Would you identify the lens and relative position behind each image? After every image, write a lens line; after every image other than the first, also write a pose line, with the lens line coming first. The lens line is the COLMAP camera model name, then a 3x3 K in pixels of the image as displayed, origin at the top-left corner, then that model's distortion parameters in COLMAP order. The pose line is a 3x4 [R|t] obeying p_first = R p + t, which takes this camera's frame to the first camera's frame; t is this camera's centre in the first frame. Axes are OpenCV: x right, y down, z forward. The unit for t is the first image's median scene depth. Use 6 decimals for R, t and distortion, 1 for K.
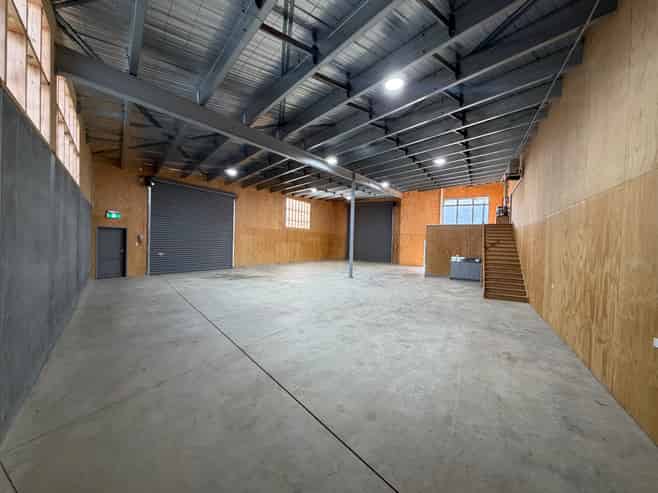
lens RADIAL K [[260.1, 0, 327.4], [0, 260.1, 244.9], [0, 0, 1]] dist [-0.003408, 0.000128]
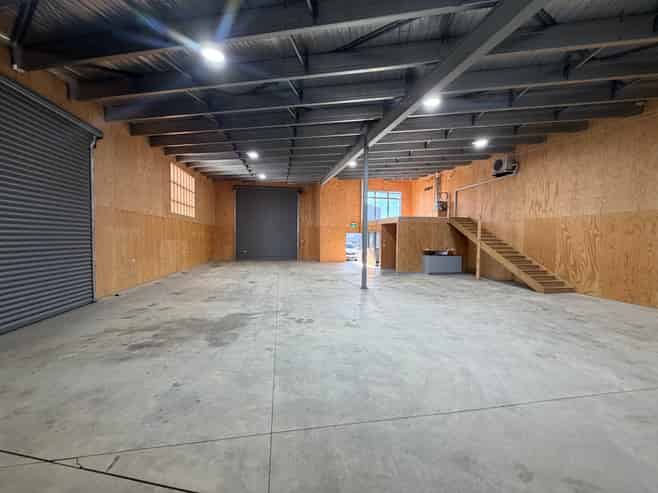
lens RADIAL K [[260.1, 0, 329.6], [0, 260.1, 250.2], [0, 0, 1]] dist [-0.003408, 0.000128]
pose [[0.763878, -0.051864, 0.643273, -0.265926], [0.019382, 0.998160, 0.057461, -0.012049], [-0.645070, -0.031425, 0.763477, 0.328361]]
